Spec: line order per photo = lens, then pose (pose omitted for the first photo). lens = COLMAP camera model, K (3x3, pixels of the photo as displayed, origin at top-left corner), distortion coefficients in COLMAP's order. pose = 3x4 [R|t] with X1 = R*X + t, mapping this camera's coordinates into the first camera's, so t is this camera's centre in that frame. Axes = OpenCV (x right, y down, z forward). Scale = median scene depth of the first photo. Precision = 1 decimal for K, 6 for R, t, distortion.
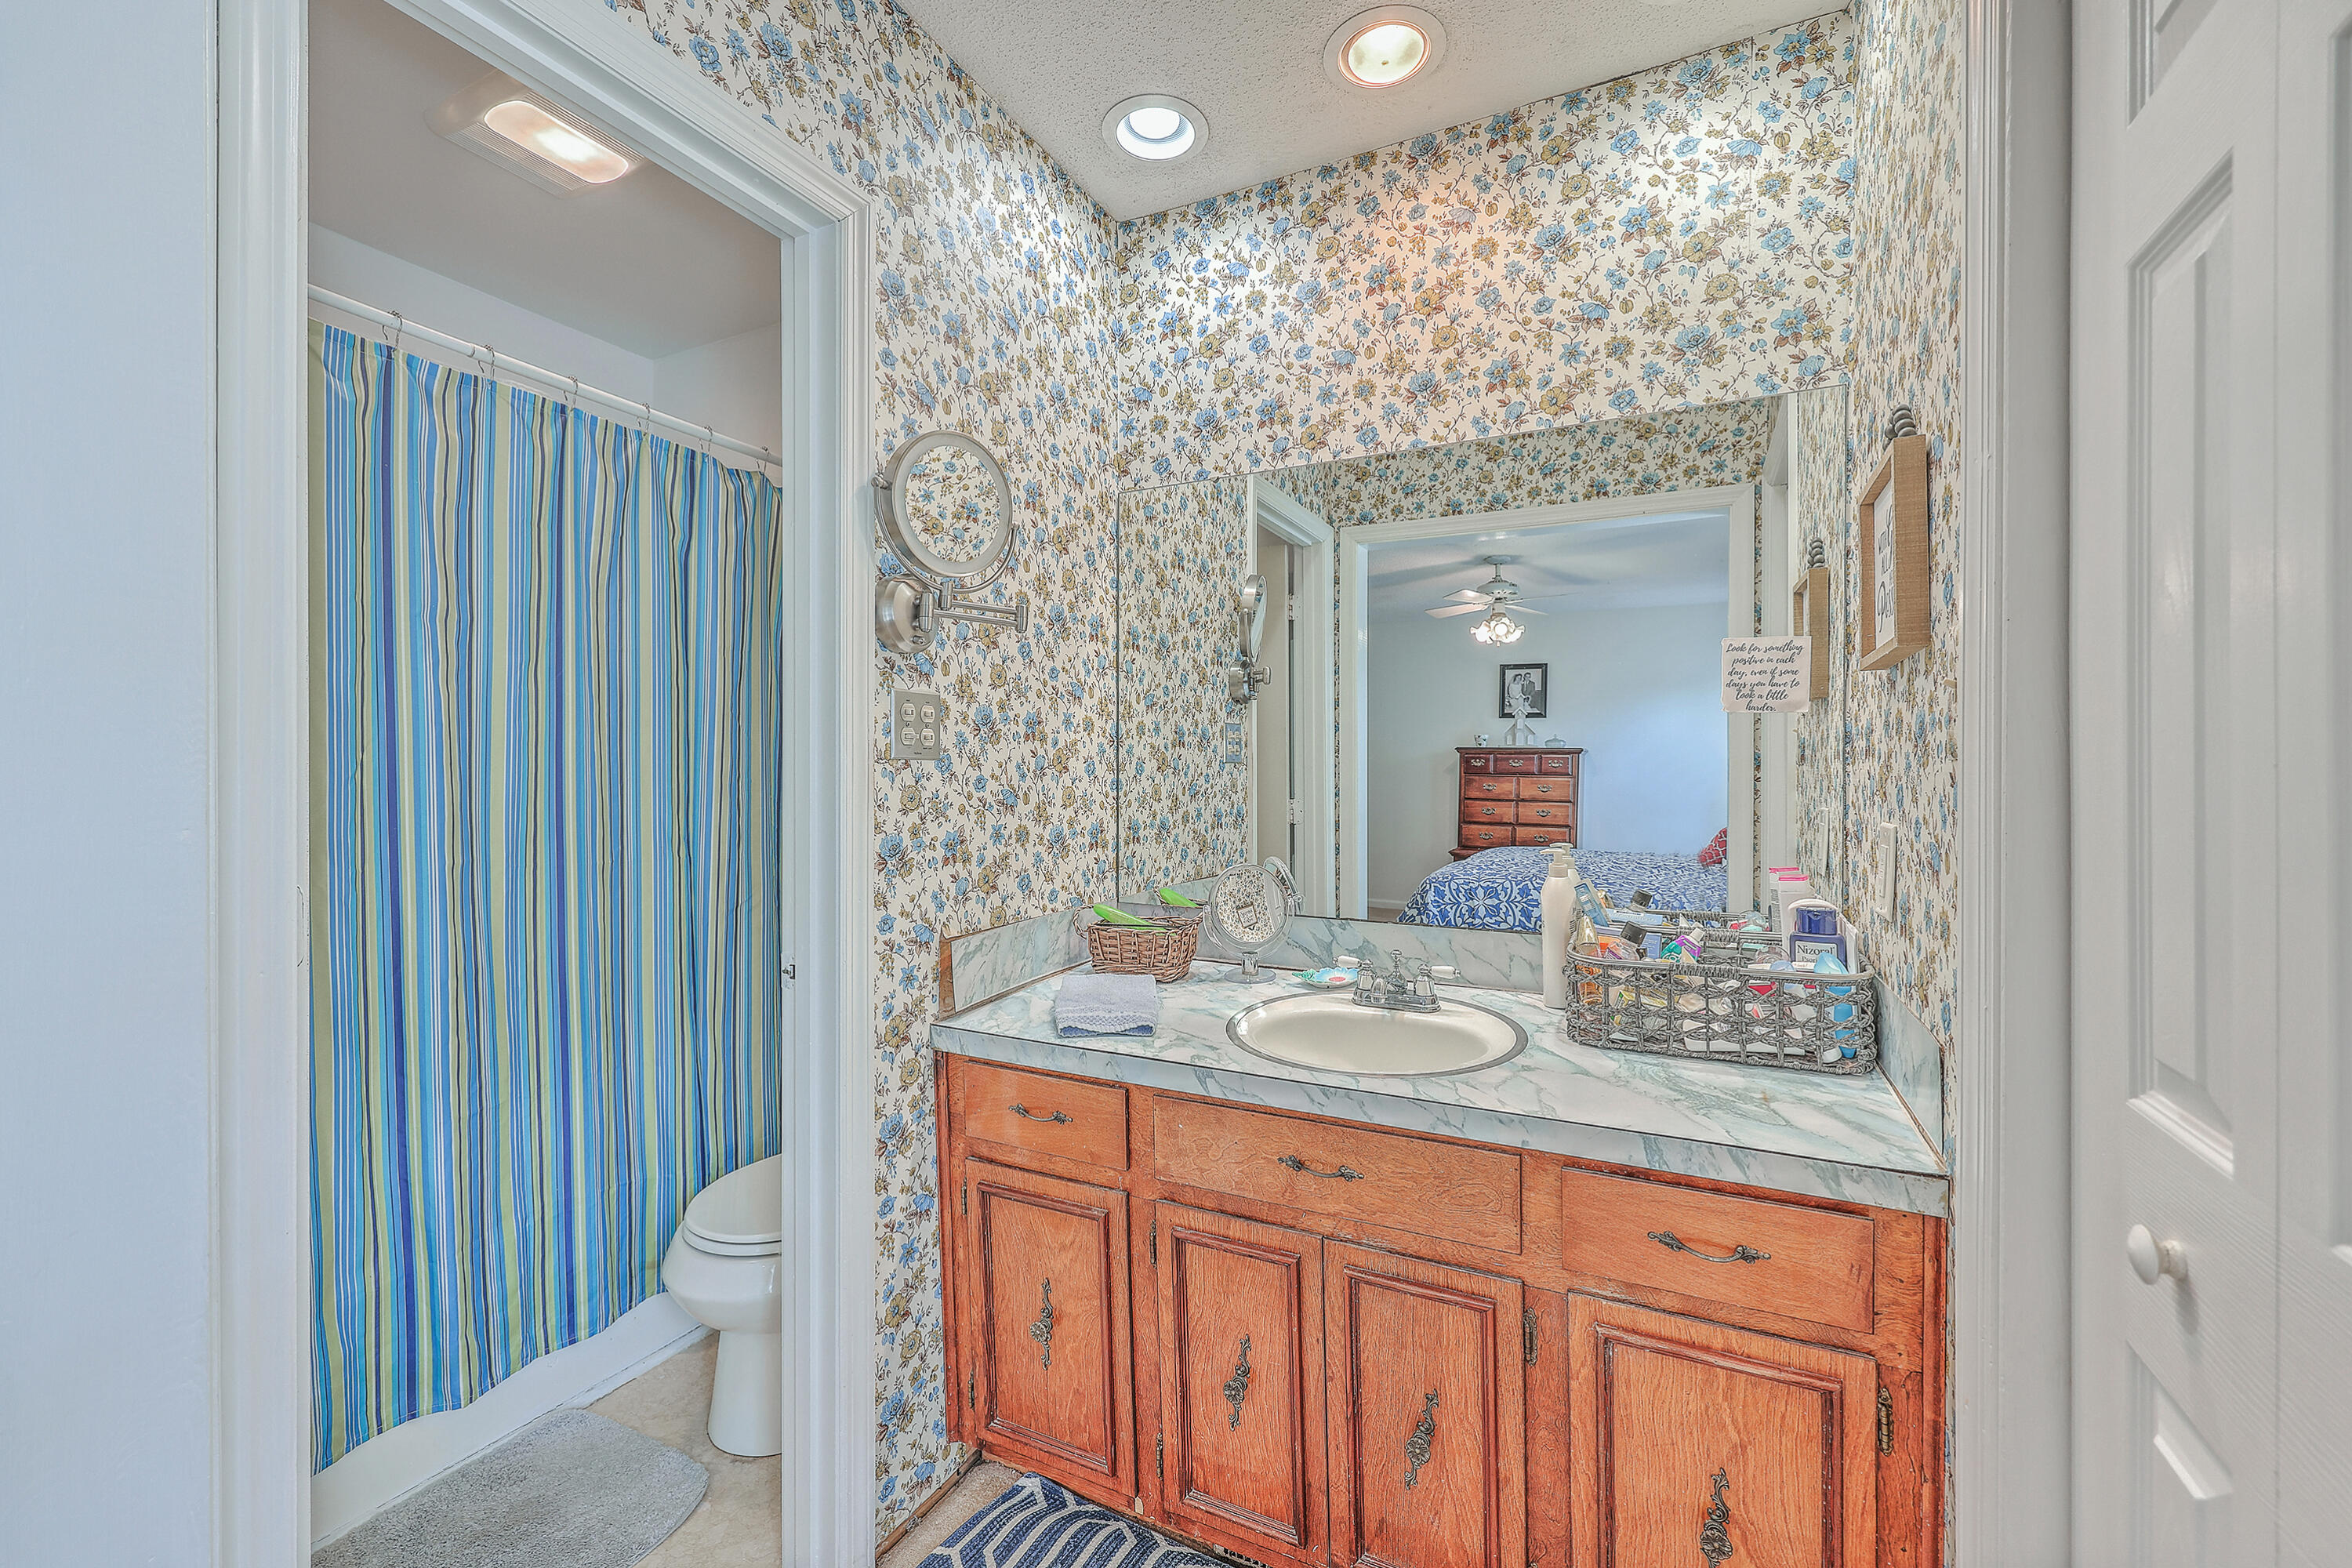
lens RADIAL K [[947.5, 0, 1180.7], [0, 947.5, 784.9], [0, 0, 1]] dist [0.007275, 0.000423]
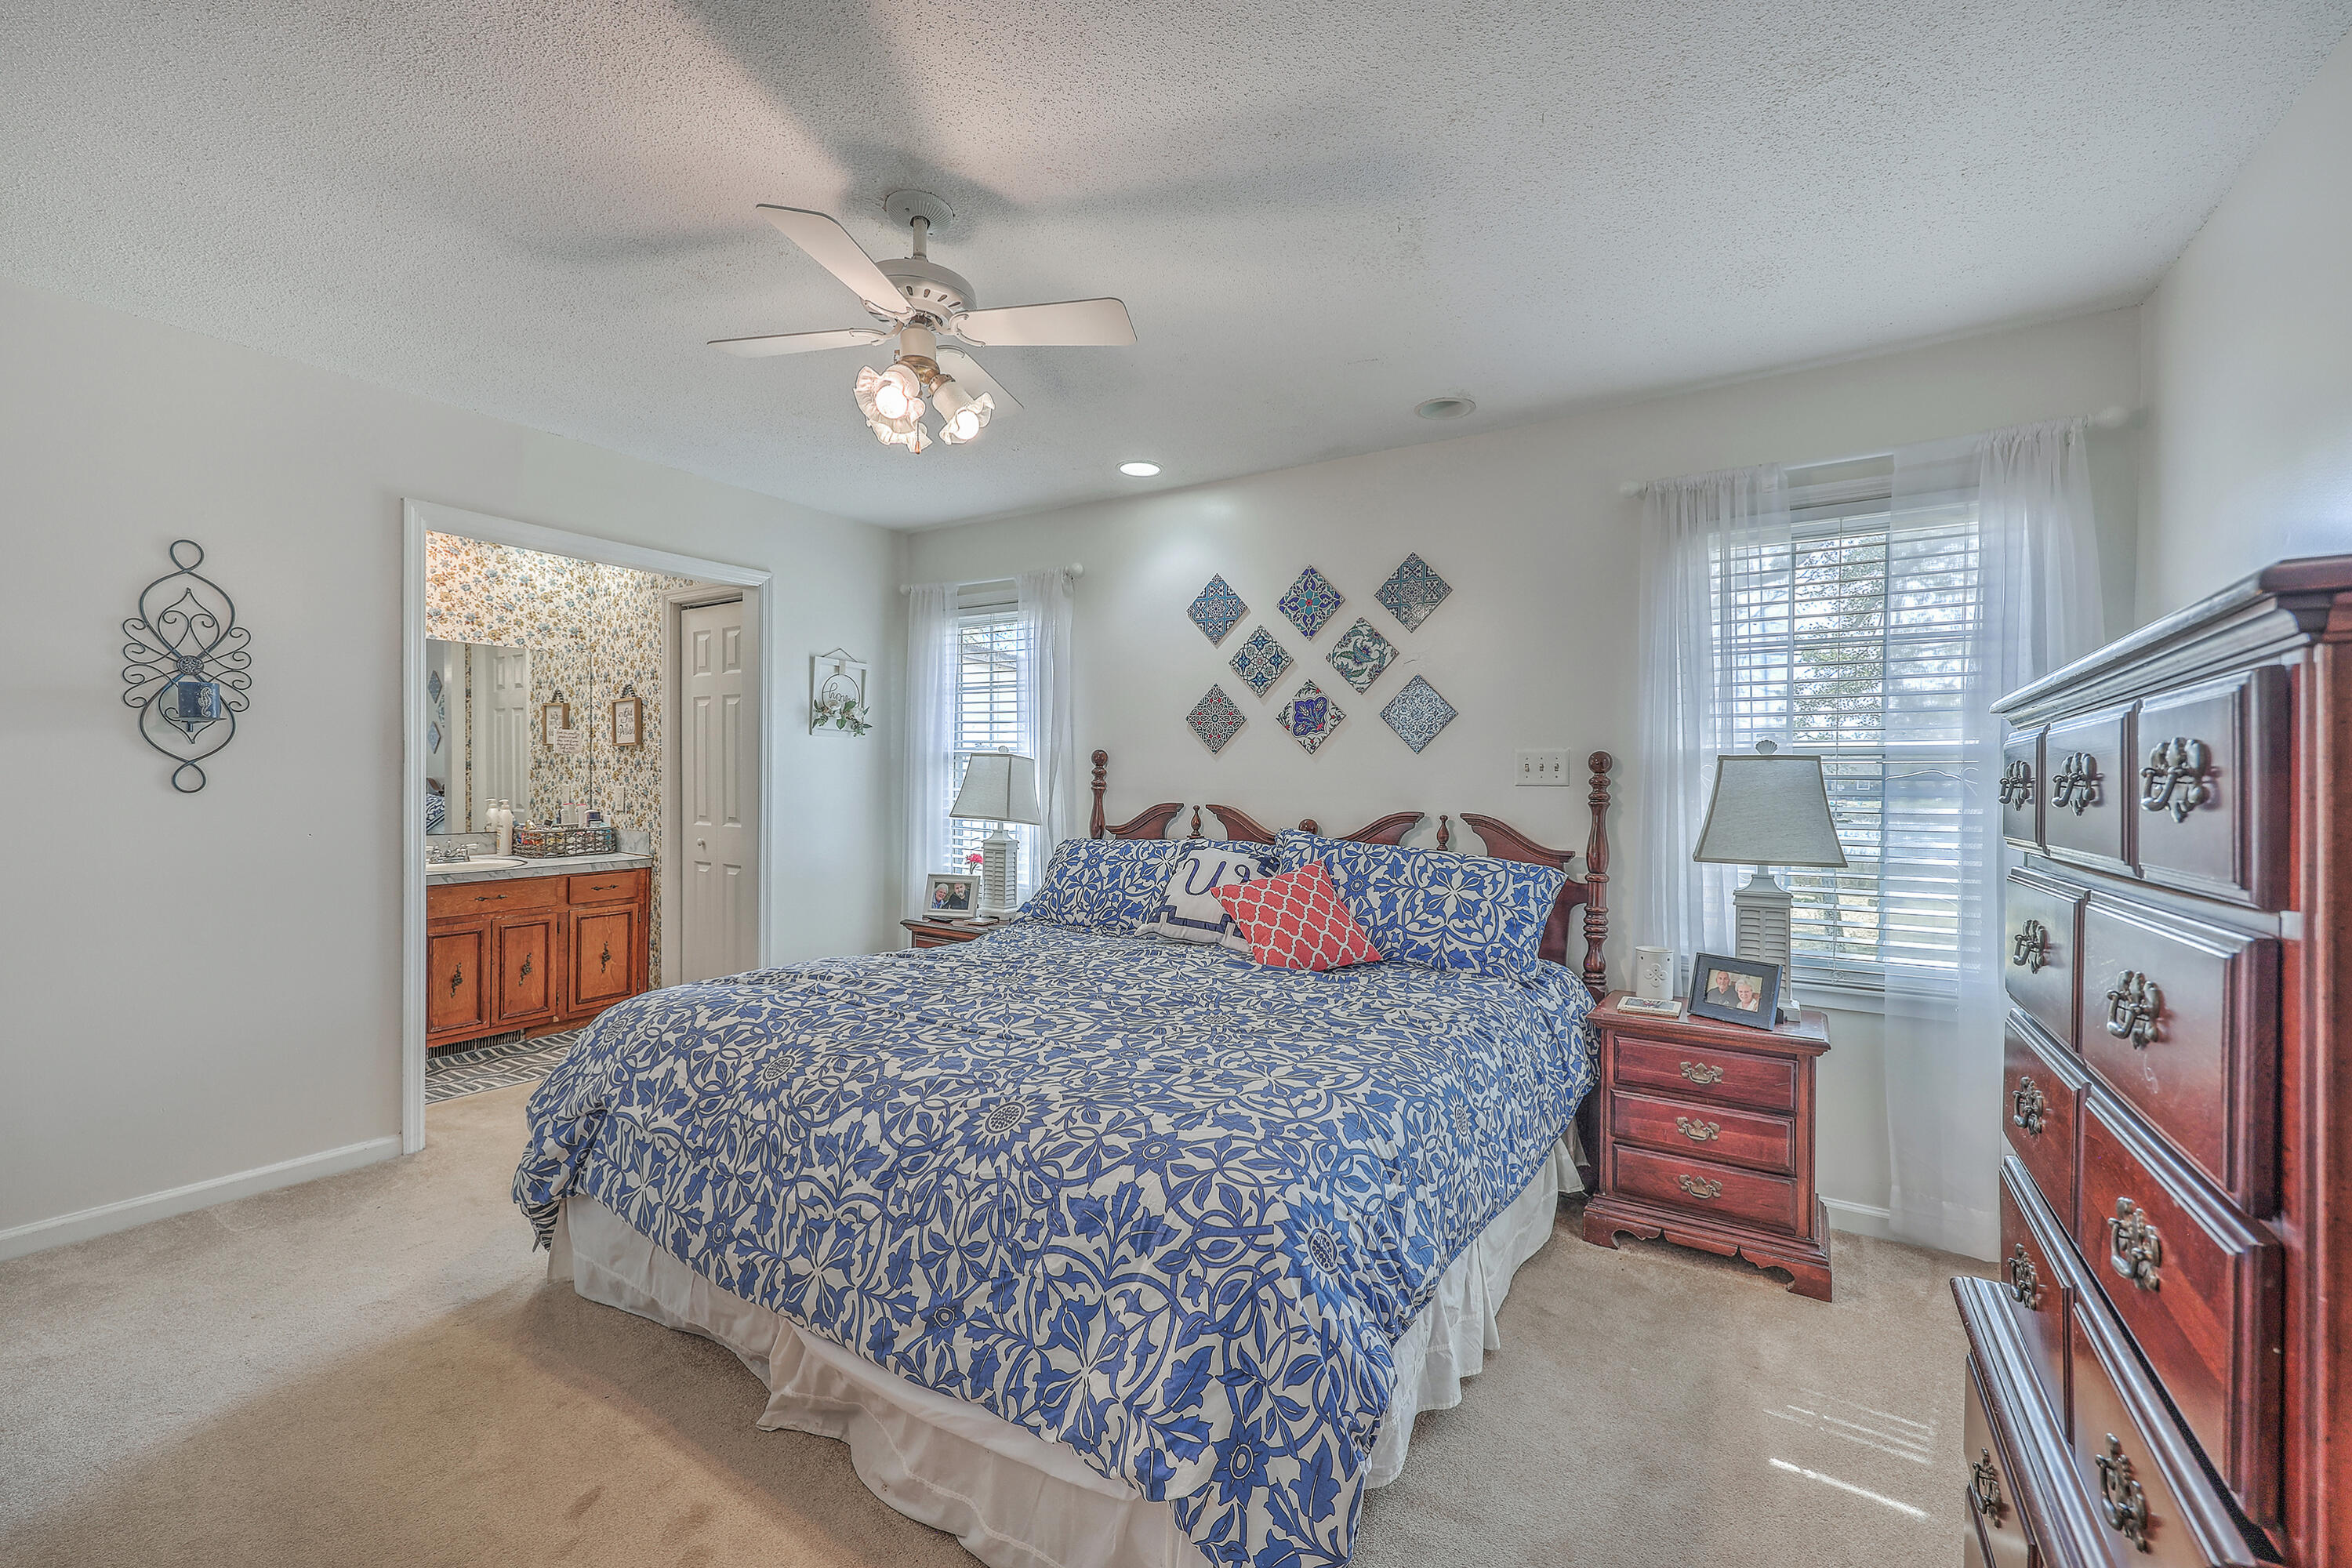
lens RADIAL K [[947.5, 0, 1185.7], [0, 947.5, 775.0], [0, 0, 1]] dist [0.007275, 0.000423]
pose [[0.103745, -0.000528, 0.994604, -2.040078], [0.003536, 0.999994, 0.000162, 0.001027], [-0.994598, 0.003500, 0.103747, -1.204232]]
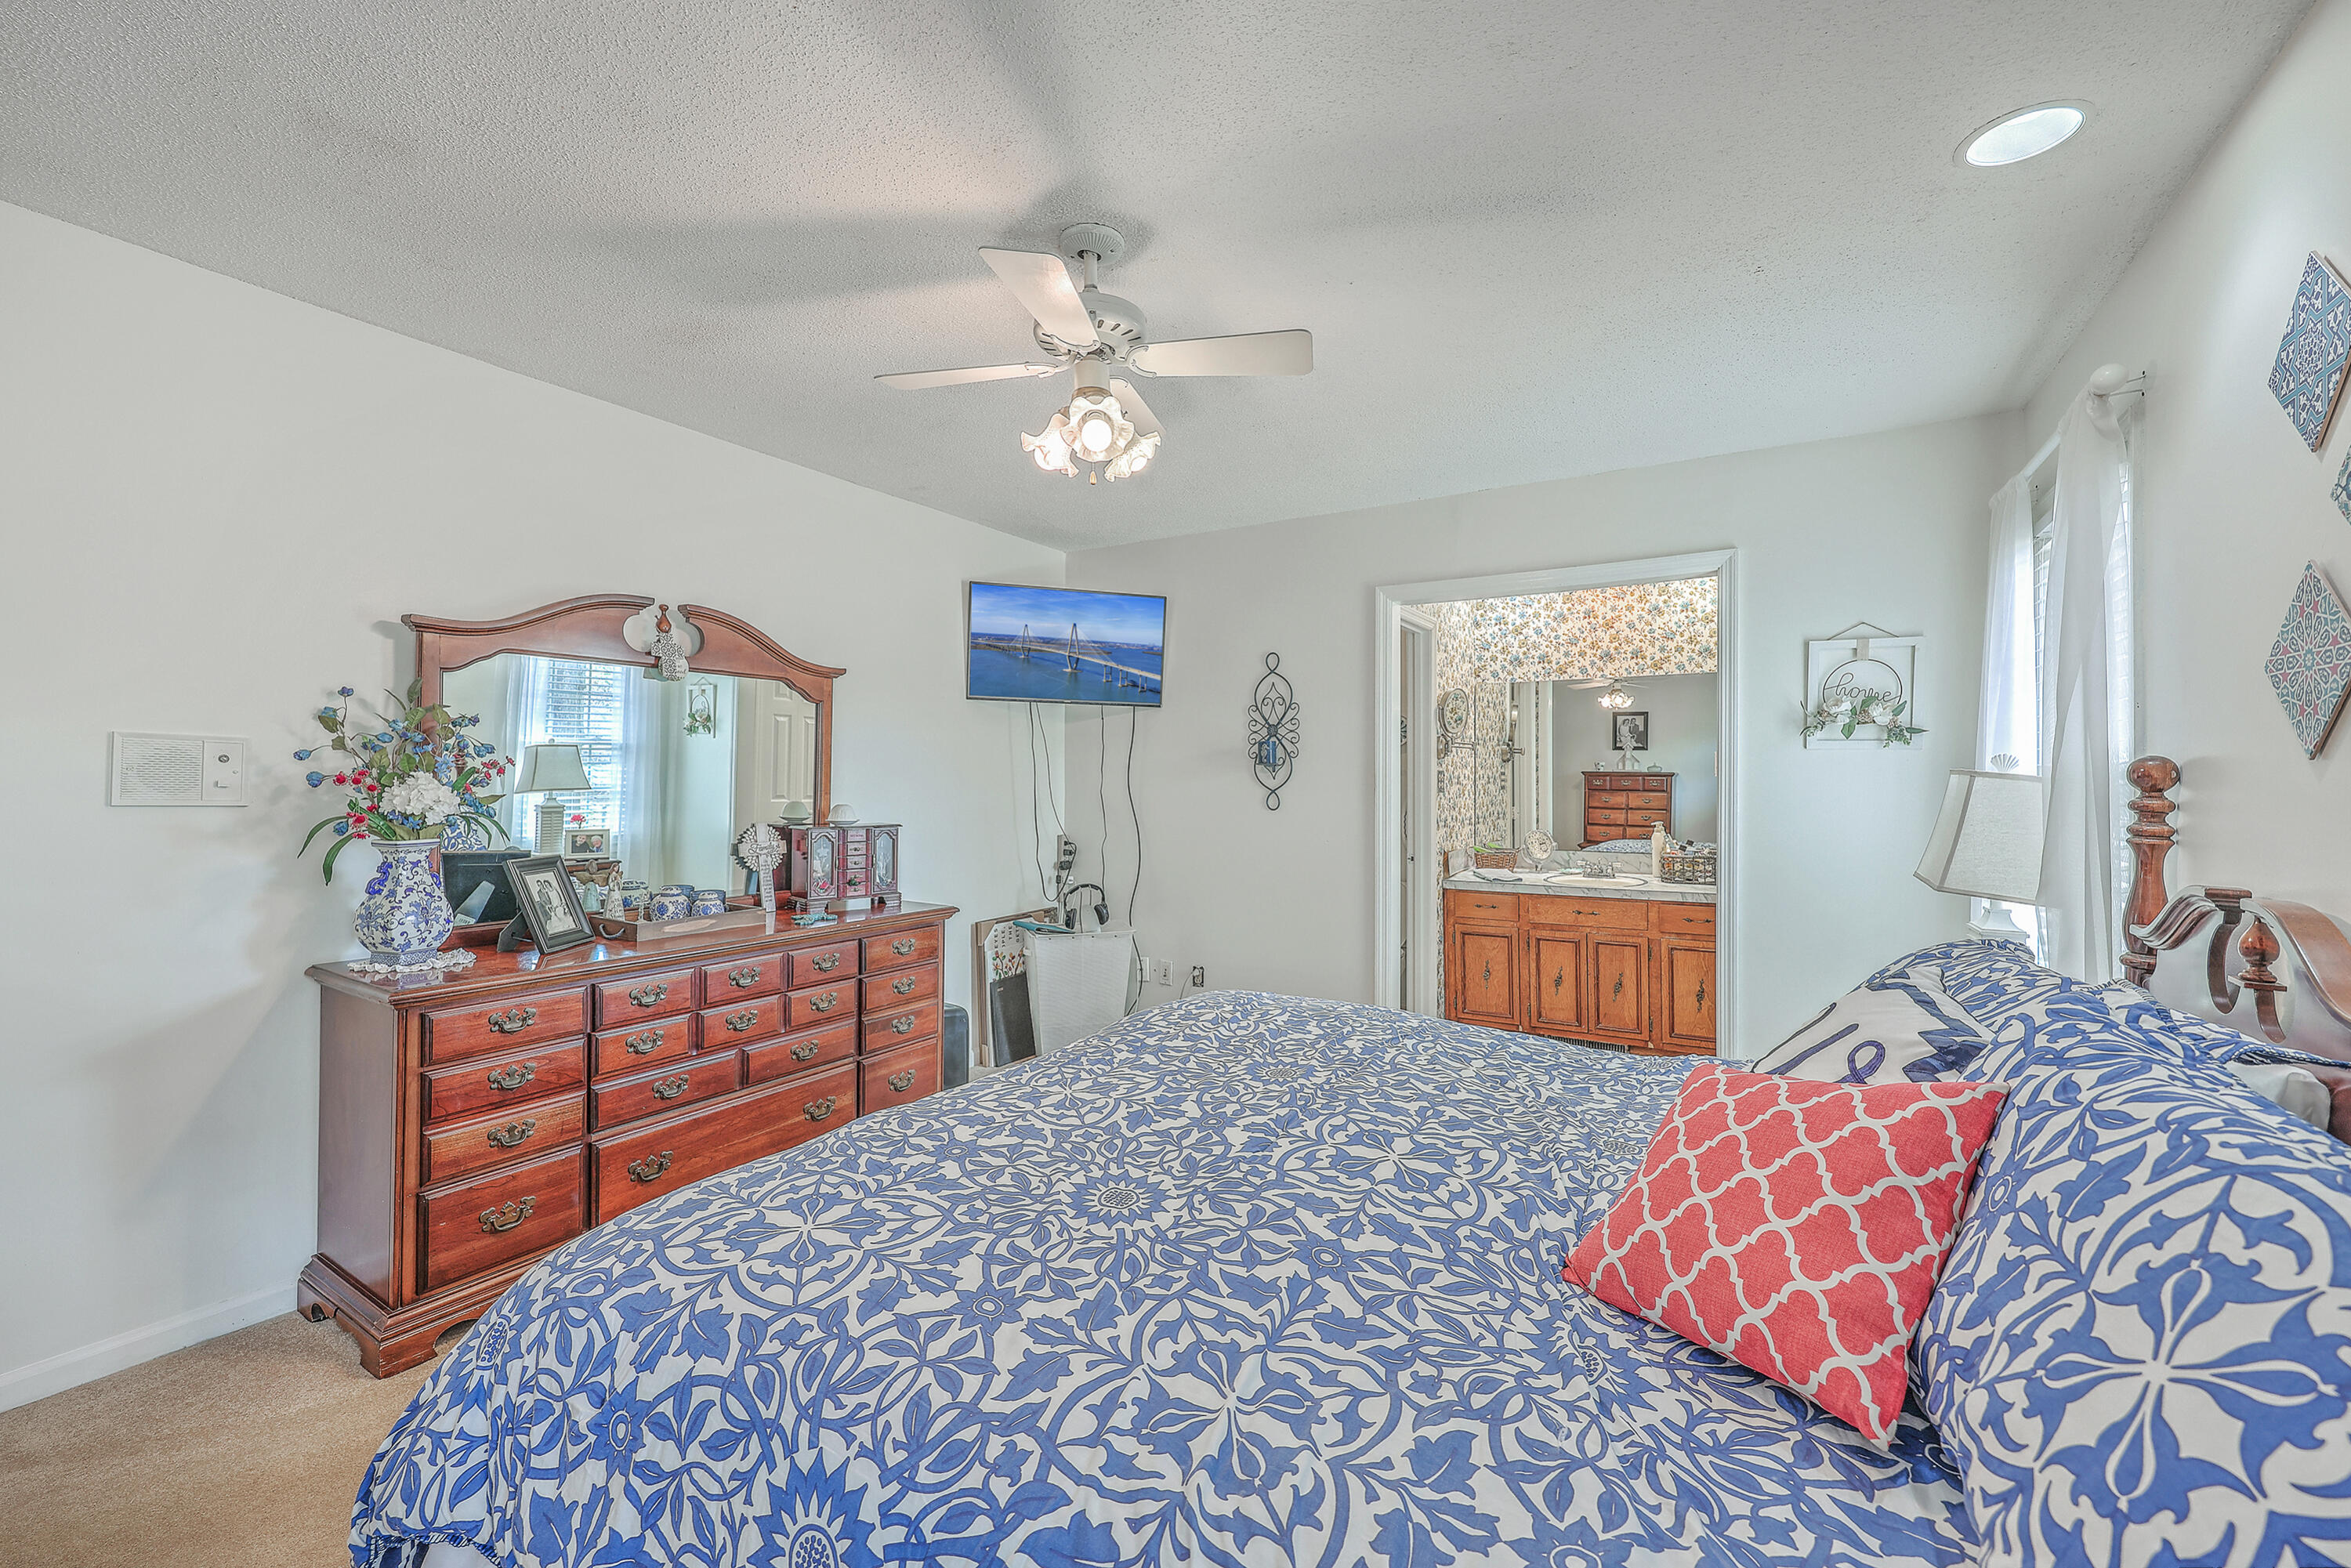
lens RADIAL K [[947.1, 0, 1184.3], [0, 947.1, 784.7], [0, 0, 1]] dist [0.007275, 0.000423]
pose [[0.996648, 0.001783, -0.081784, -0.750683], [-0.002598, 0.999948, -0.009850, -0.016290], [0.081762, 0.010030, 0.996601, -1.869058]]
